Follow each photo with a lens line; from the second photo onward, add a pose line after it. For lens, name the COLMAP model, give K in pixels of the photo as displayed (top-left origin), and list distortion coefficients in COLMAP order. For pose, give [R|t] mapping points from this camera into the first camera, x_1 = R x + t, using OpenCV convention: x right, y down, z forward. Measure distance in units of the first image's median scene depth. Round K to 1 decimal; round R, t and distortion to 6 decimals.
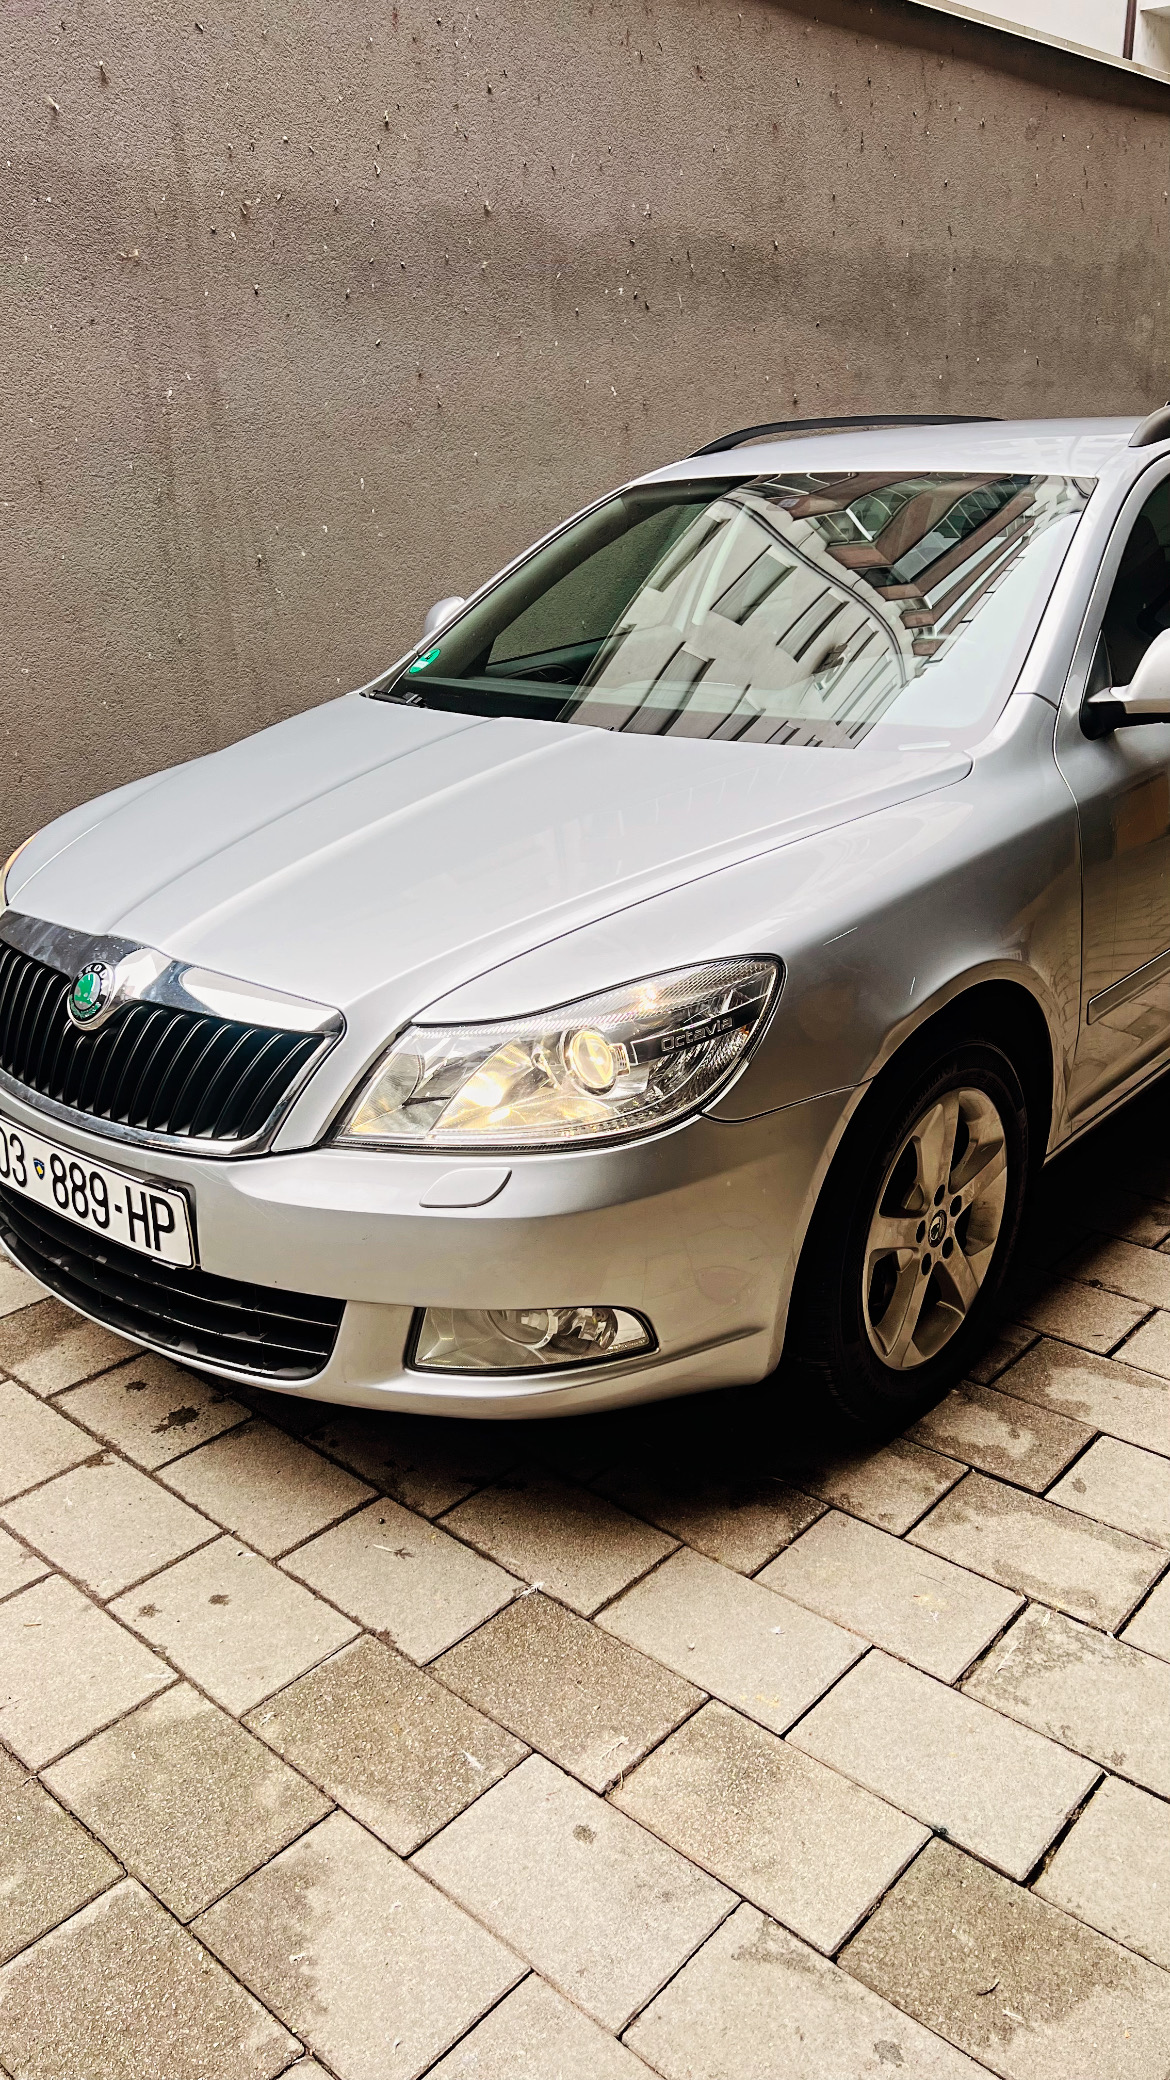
lens RADIAL K [[1564.0, 0, 585.0], [0, 1564.0, 1040.0], [0, 0, 1]] dist [0.037469, -0.040775]
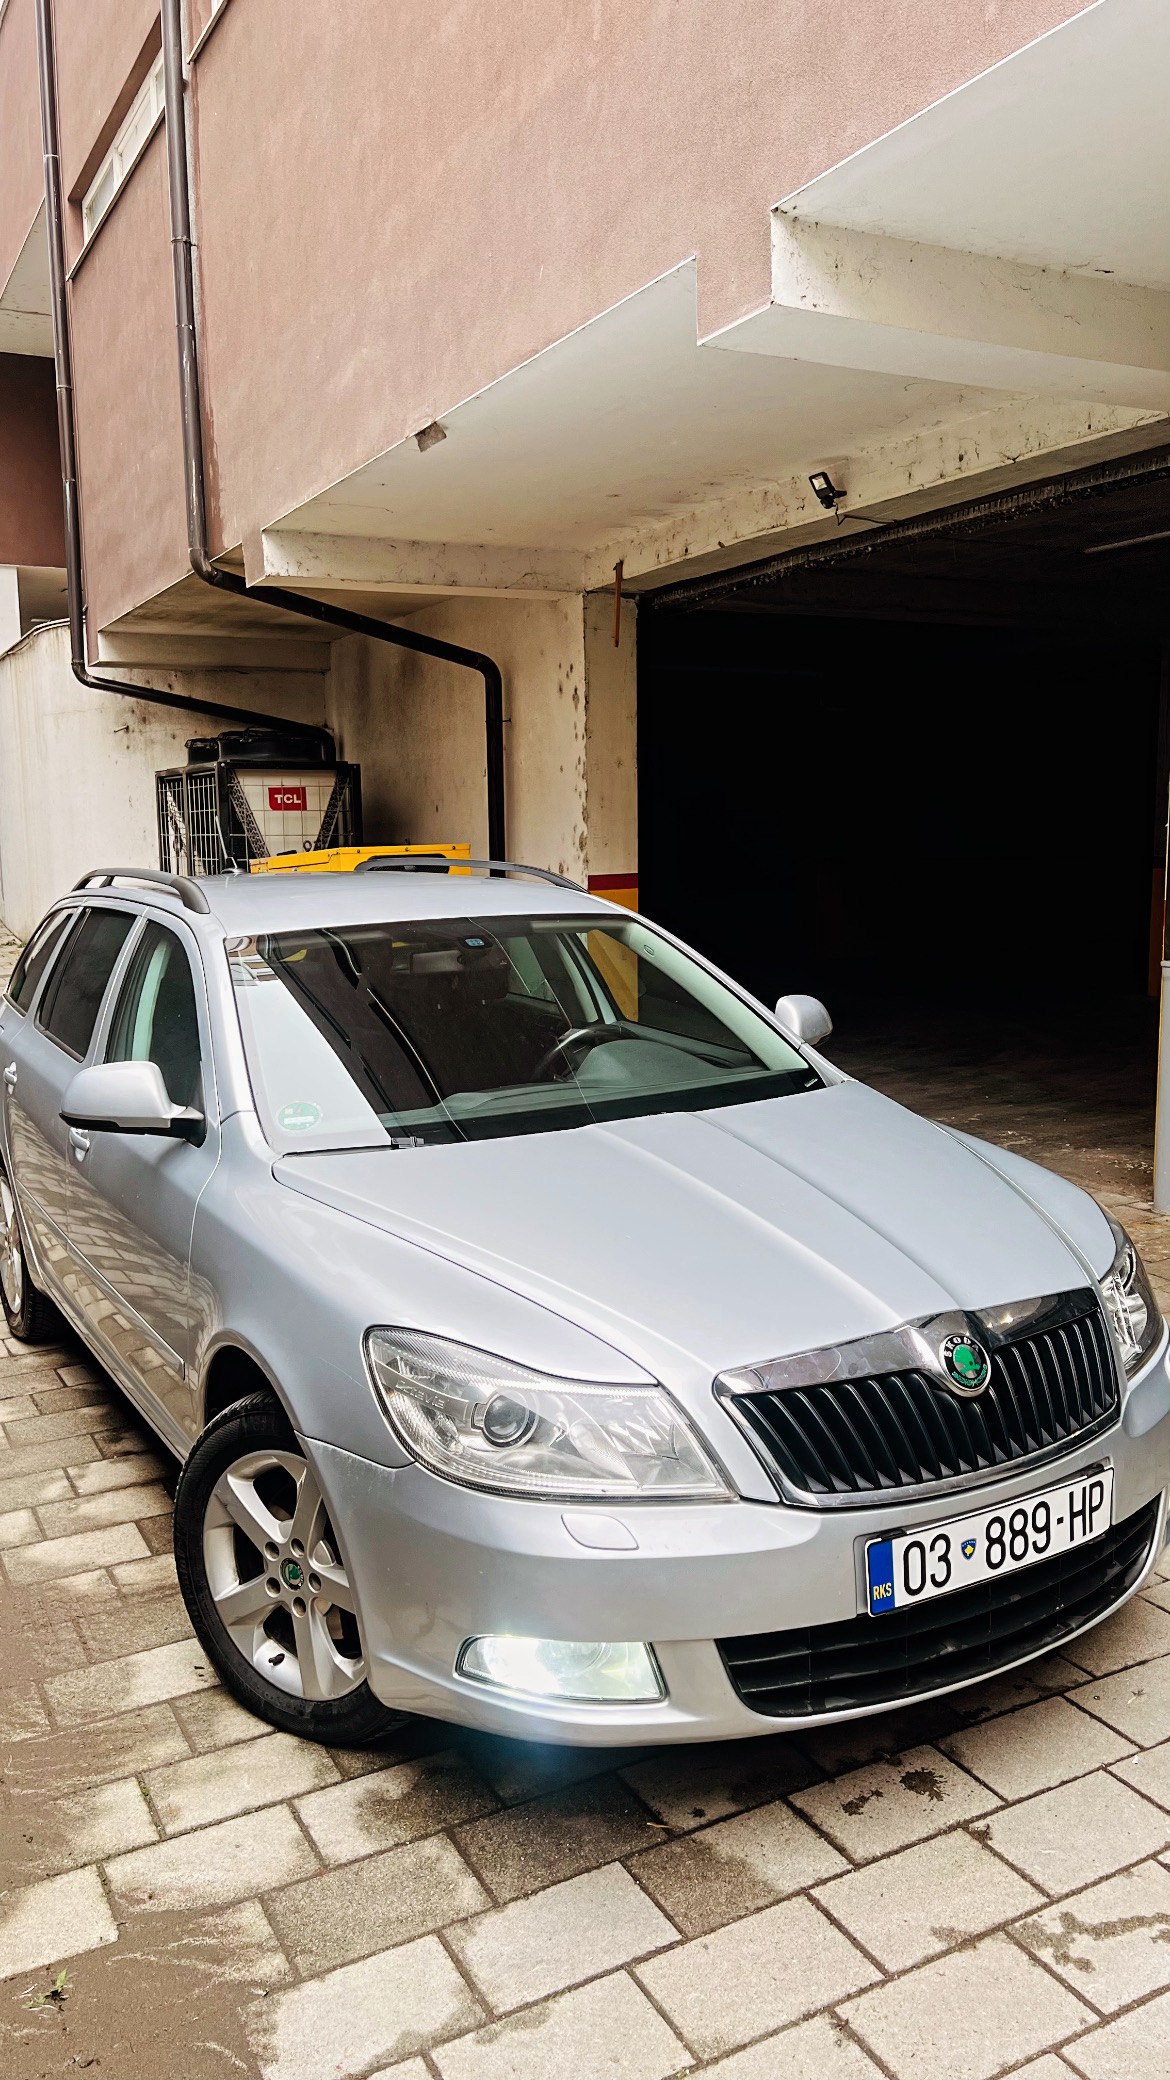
lens RADIAL K [[1564.0, 0, 585.0], [0, 1564.0, 1040.0], [0, 0, 1]] dist [0.037469, -0.040775]
pose [[0.330431, -0.111455, 0.937227, -1.440849], [0.343158, 0.939232, -0.009291, -0.334009], [-0.879237, 0.324687, 0.348597, 0.760684]]
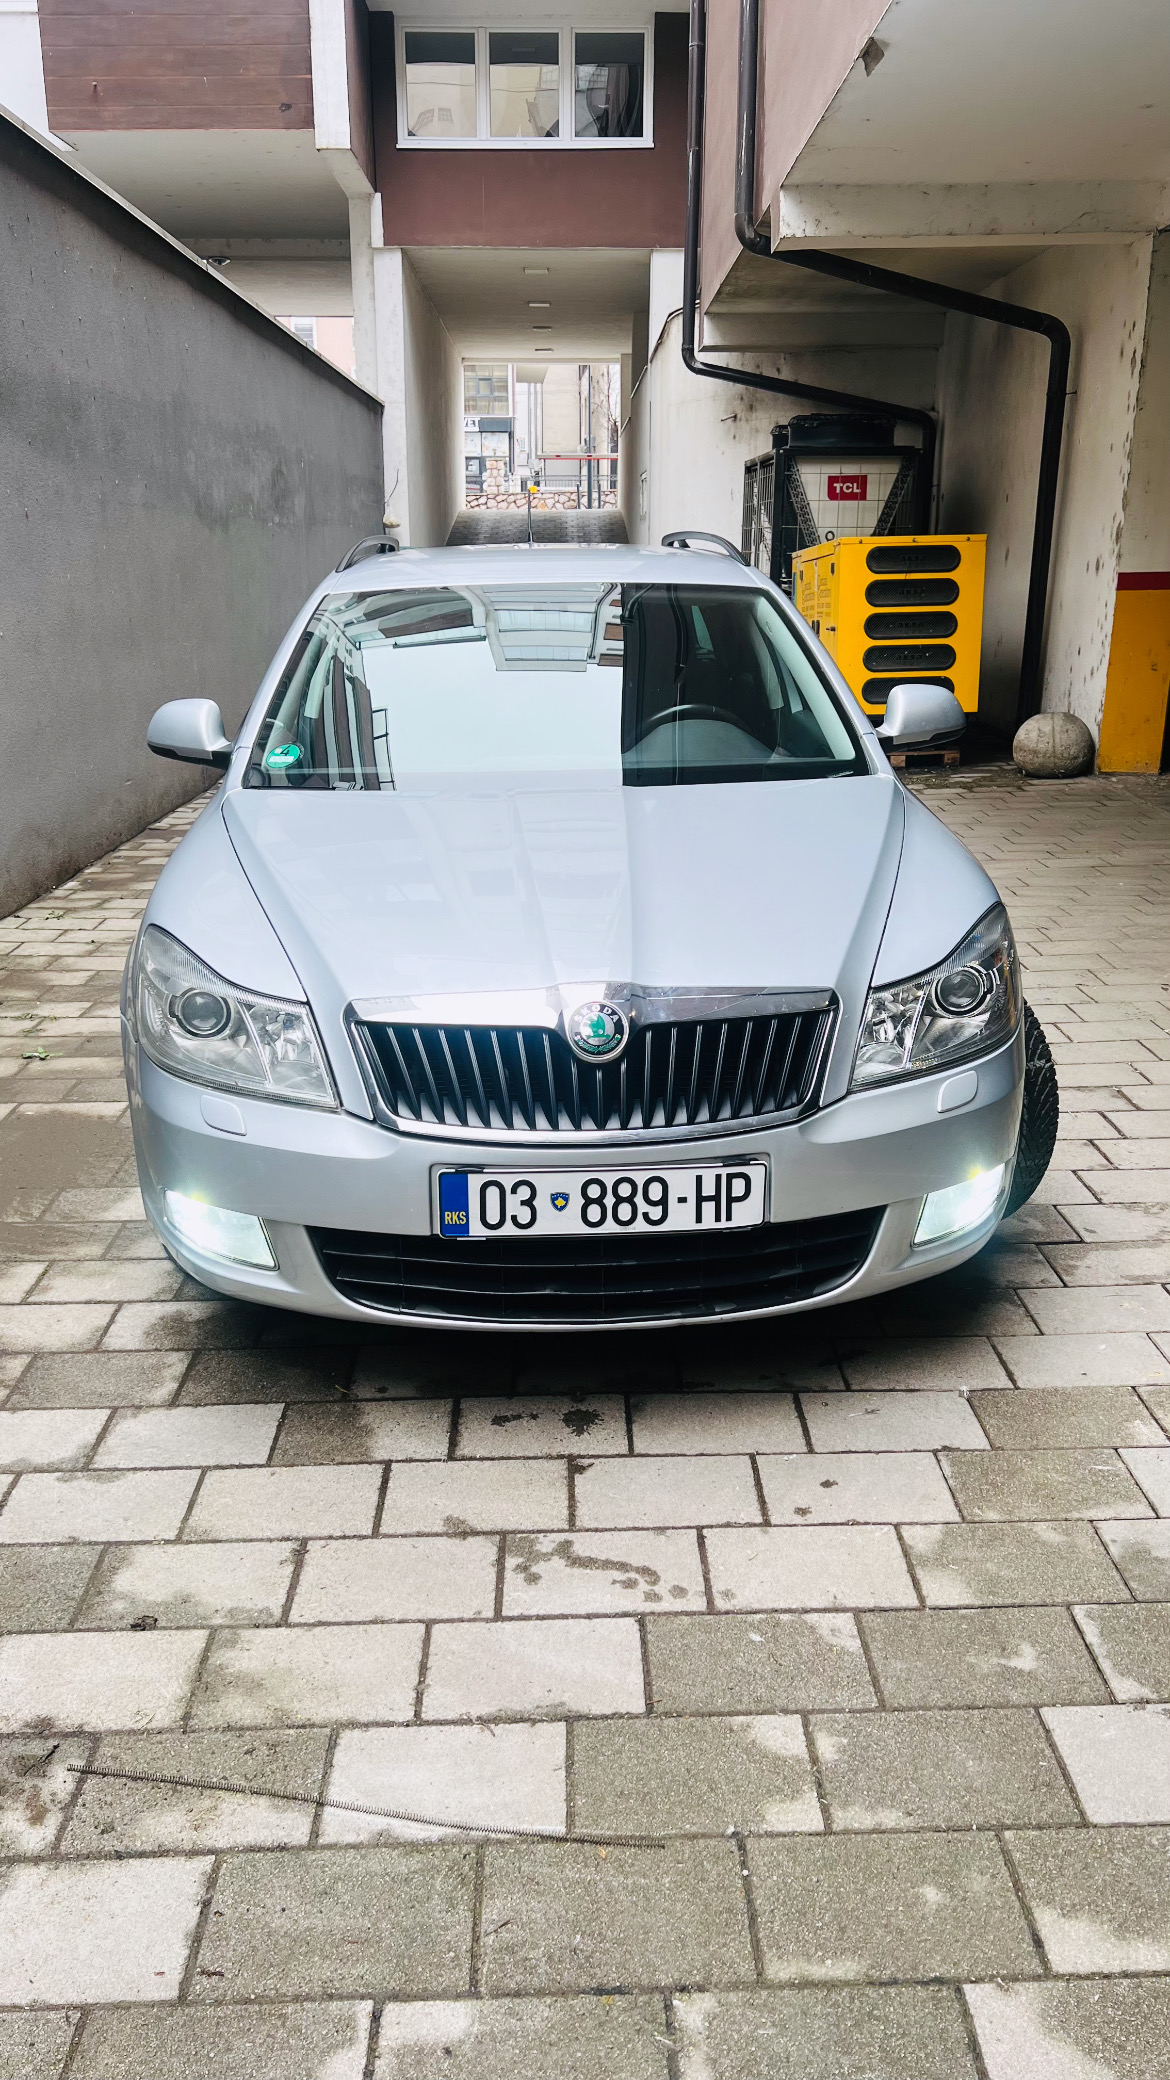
lens RADIAL K [[1568.7, 0, 581.3], [0, 1568.7, 1026.6], [0, 0, 1]] dist [0.058531, -0.047759]
pose [[0.726755, -0.184553, 0.661640, -1.074075], [0.232928, 0.972372, 0.015375, -0.052875], [-0.646198, 0.142940, 0.749664, 0.143485]]
